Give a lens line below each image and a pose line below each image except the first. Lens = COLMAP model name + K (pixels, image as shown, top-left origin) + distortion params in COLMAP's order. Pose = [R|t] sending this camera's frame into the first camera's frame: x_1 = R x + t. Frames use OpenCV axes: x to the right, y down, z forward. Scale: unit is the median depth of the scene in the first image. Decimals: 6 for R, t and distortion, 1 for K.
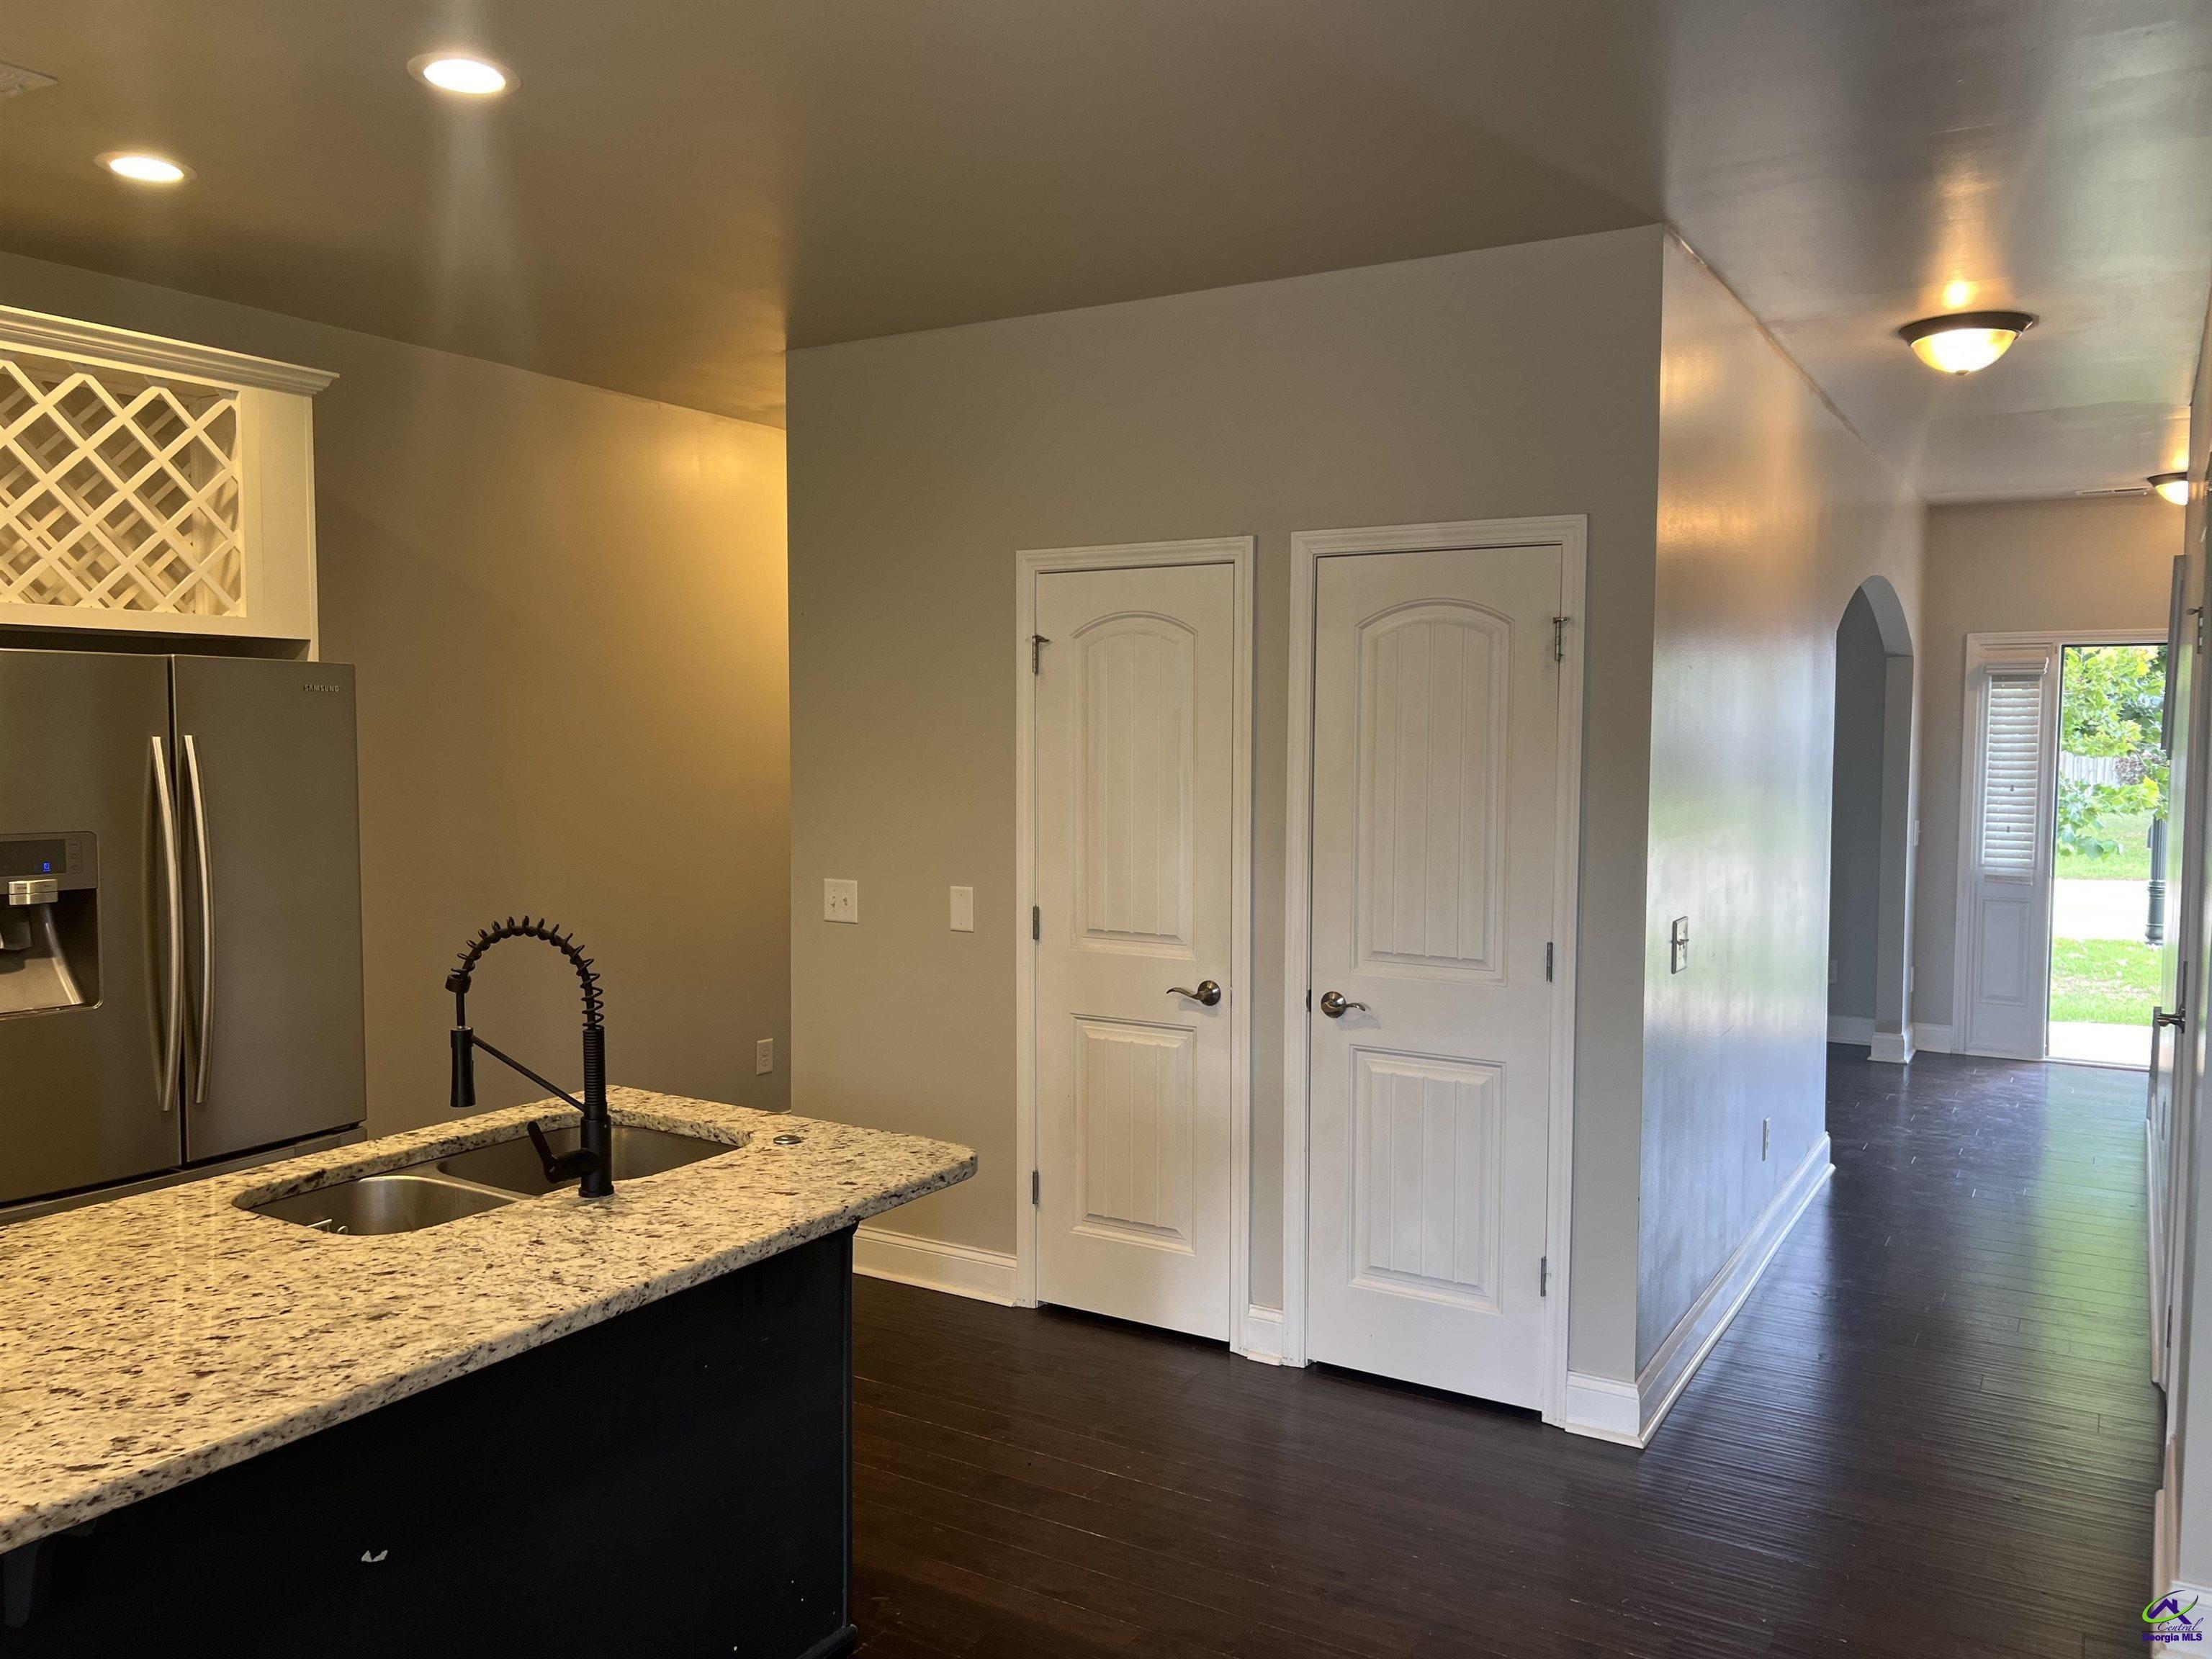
lens RADIAL K [[1674.7, 0, 1107.7], [0, 1674.7, 825.8], [0, 0, 1]] dist [0.075652, 0.001987]
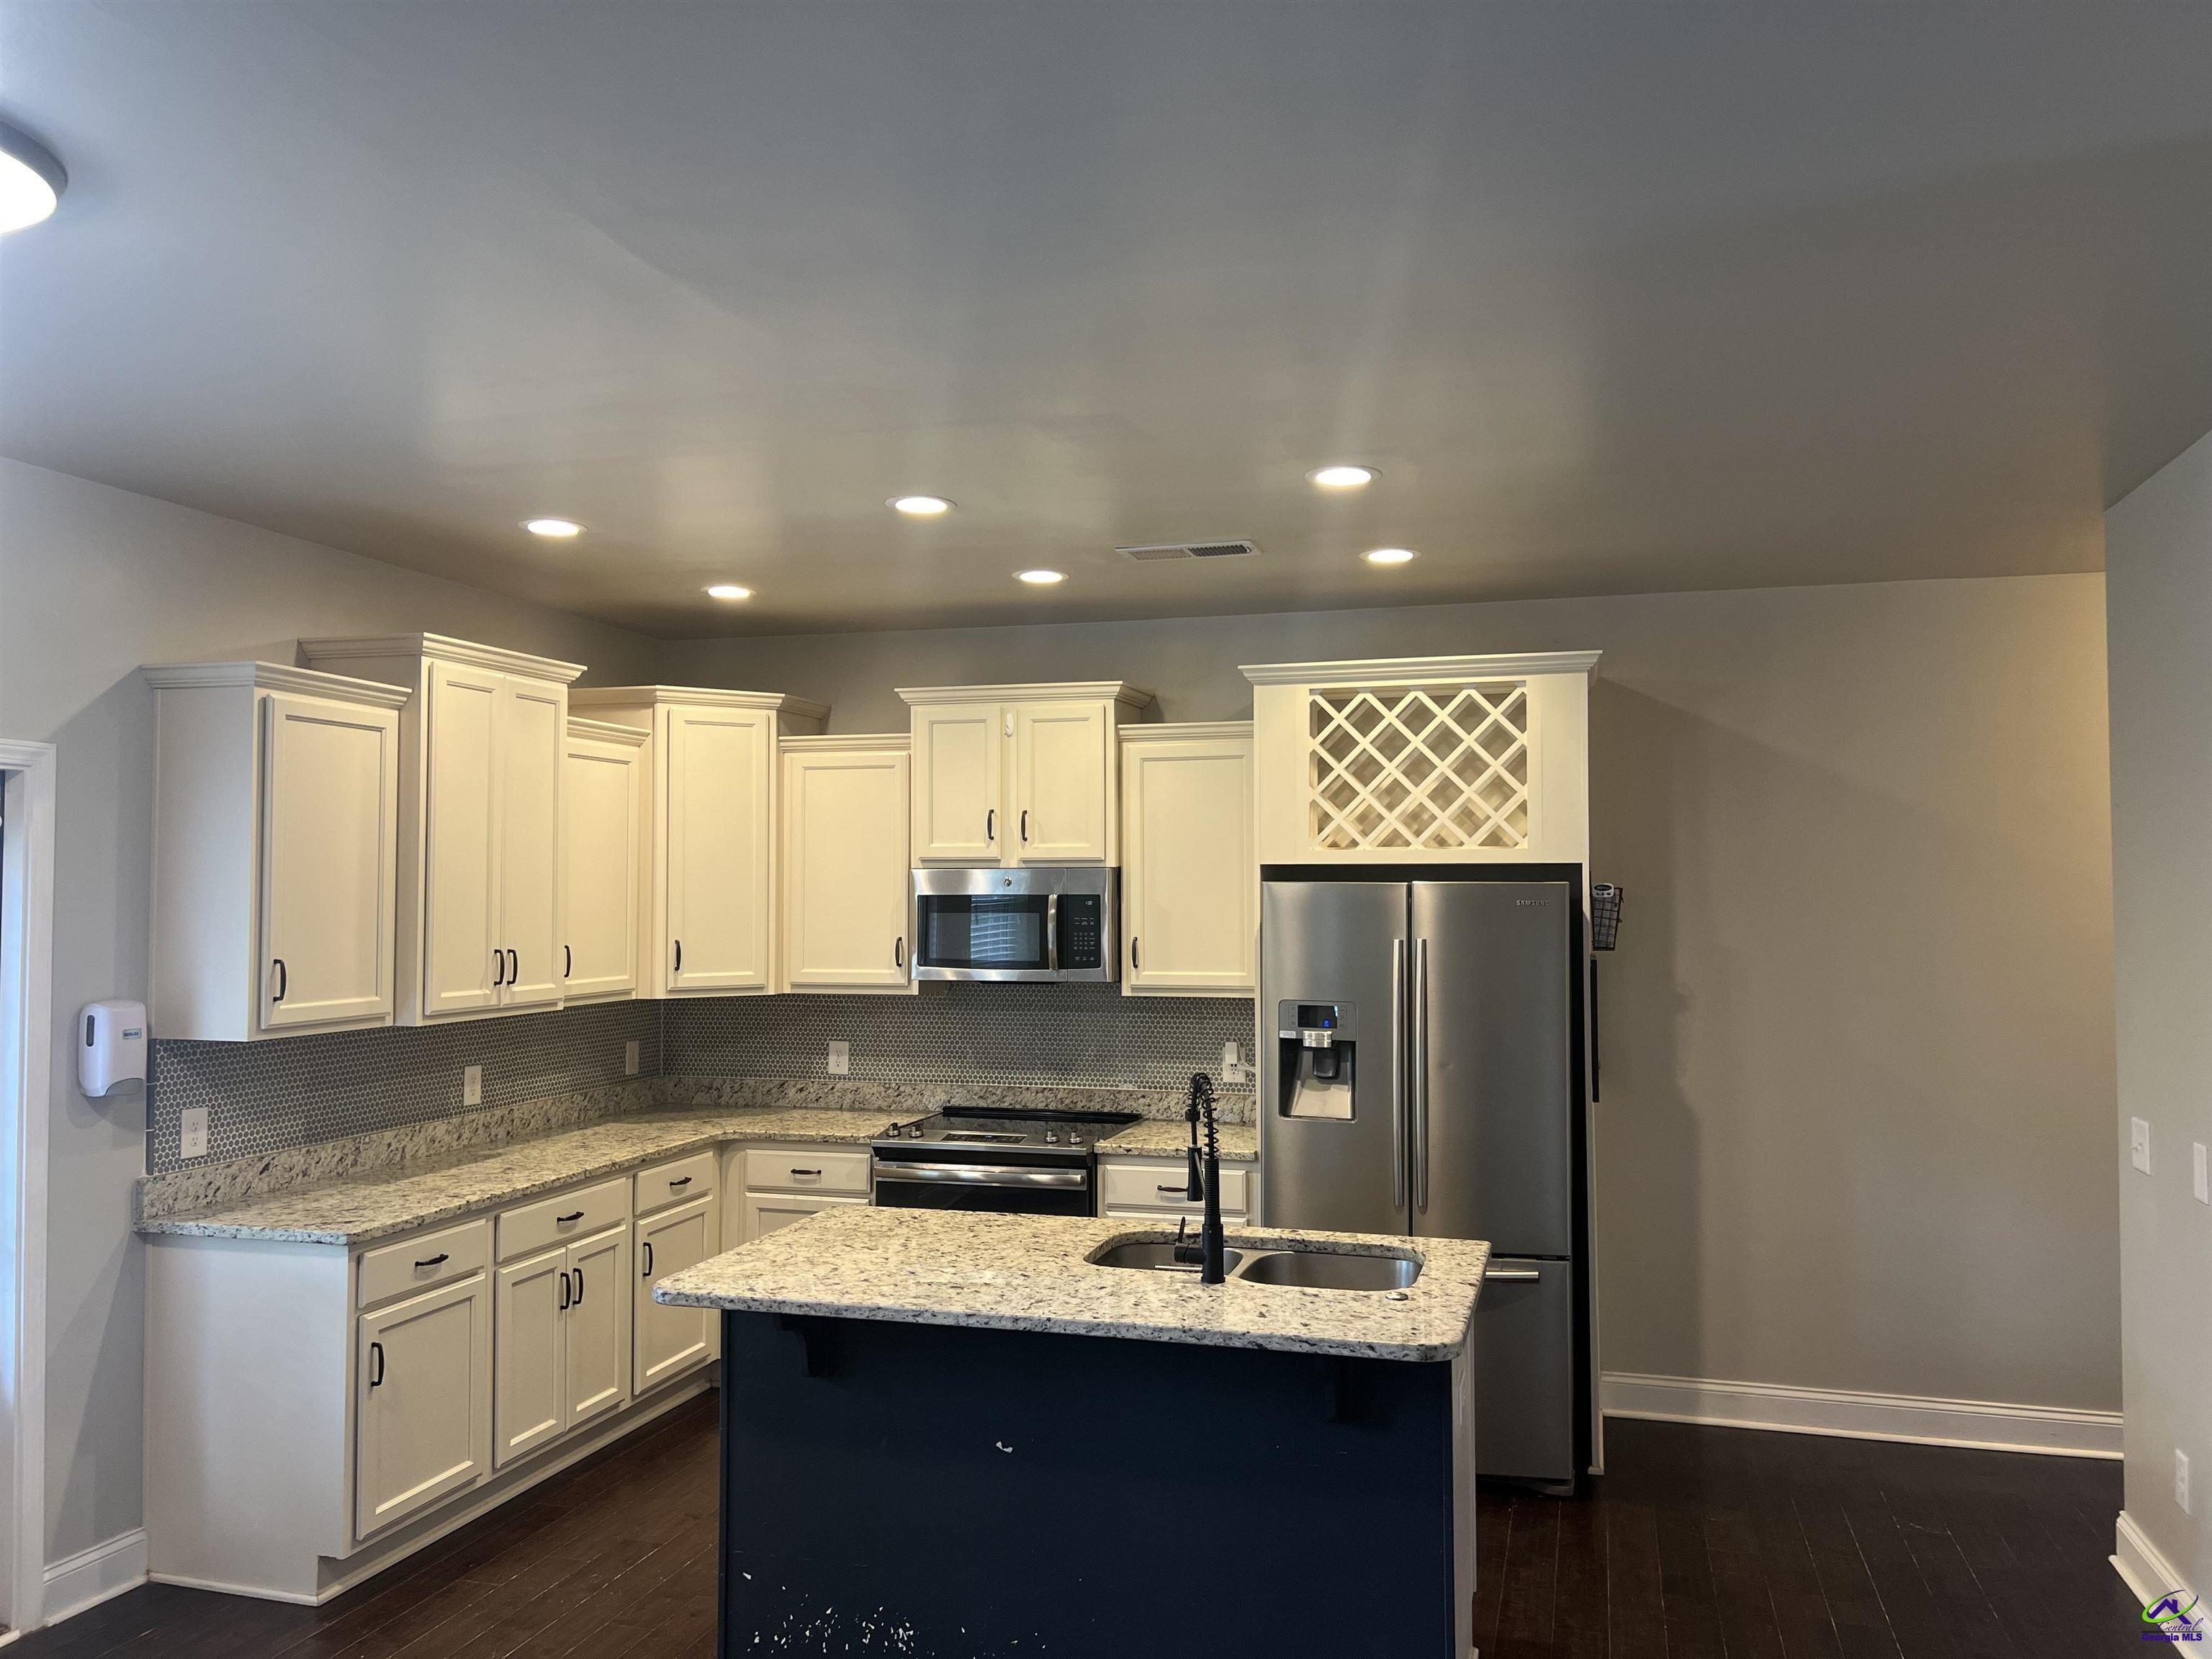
lens RADIAL K [[1674.7, 0, 1107.3], [0, 1674.7, 833.2], [0, 0, 1]] dist [0.075652, 0.001987]
pose [[0.260808, -0.042320, -0.964463, 0.995611], [-0.050883, 0.997047, -0.057510, -0.063094], [0.964049, 0.064074, 0.257885, 0.526520]]
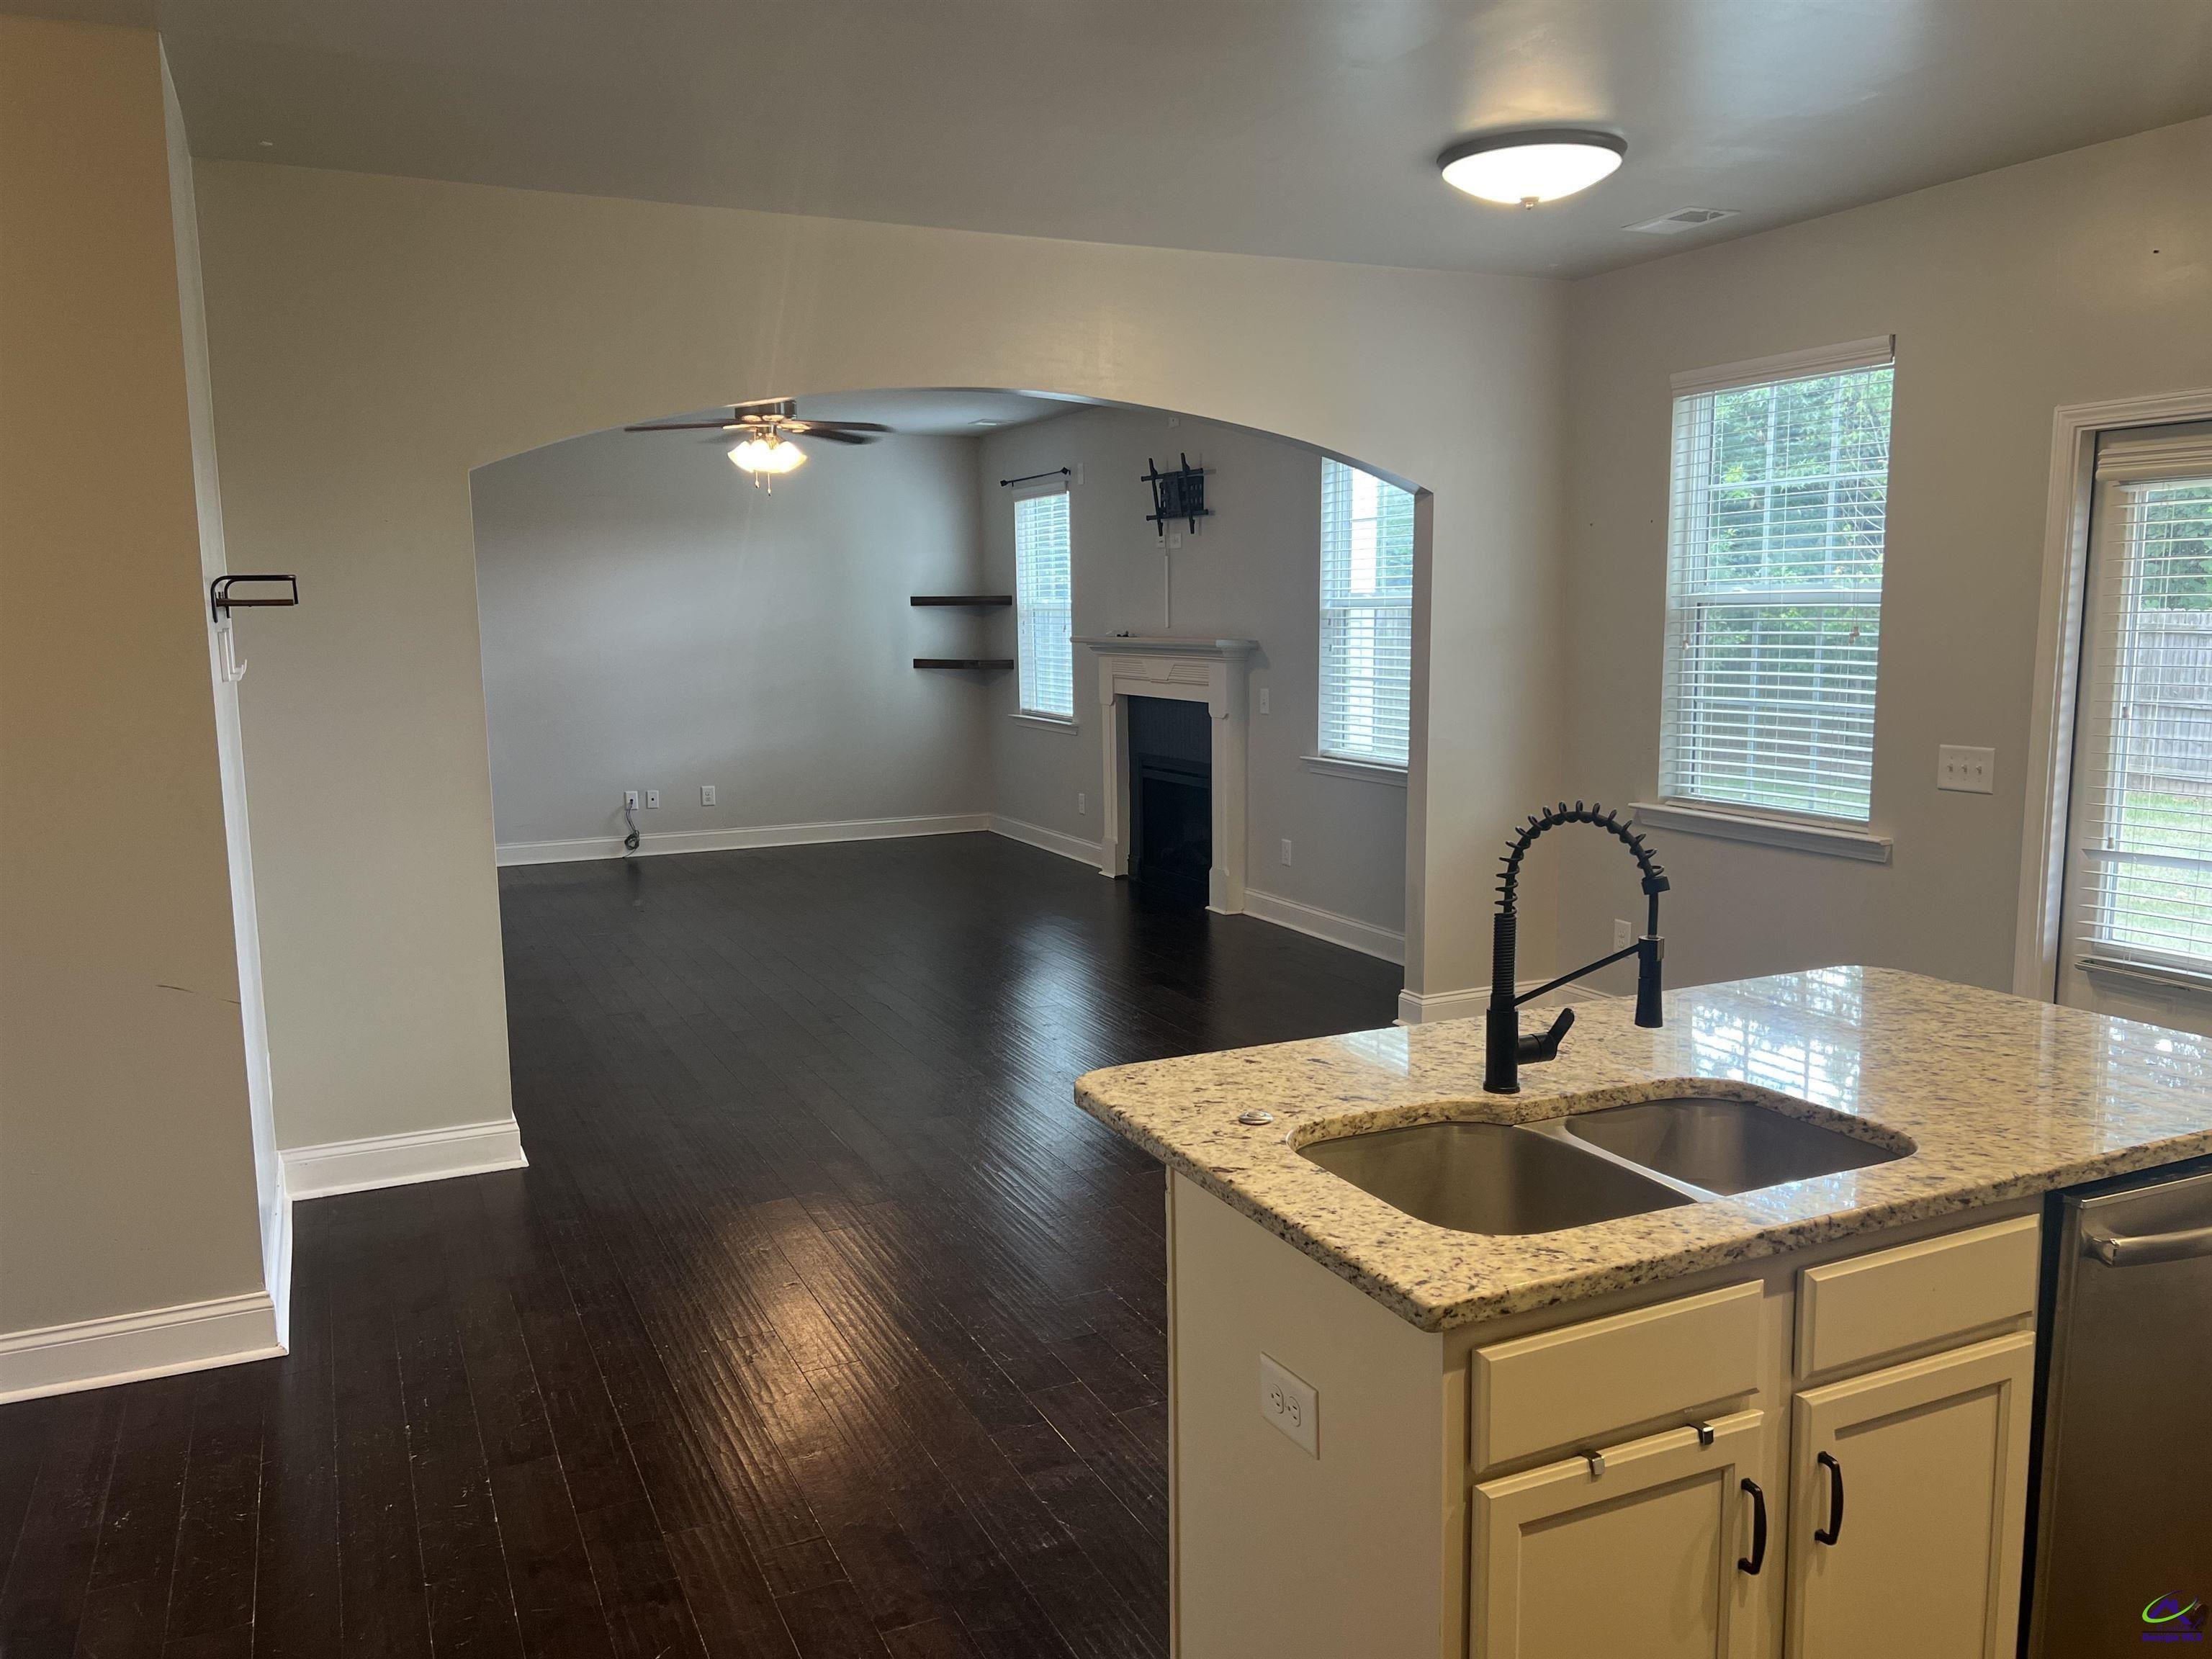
lens RADIAL K [[1674.7, 0, 1103.6], [0, 1674.7, 828.8], [0, 0, 1]] dist [0.075652, 0.001987]
pose [[-0.833197, -0.070560, 0.548455, -0.606993], [0.042330, 0.980777, 0.190485, -0.109093], [-0.551353, 0.181928, -0.814194, 1.815545]]
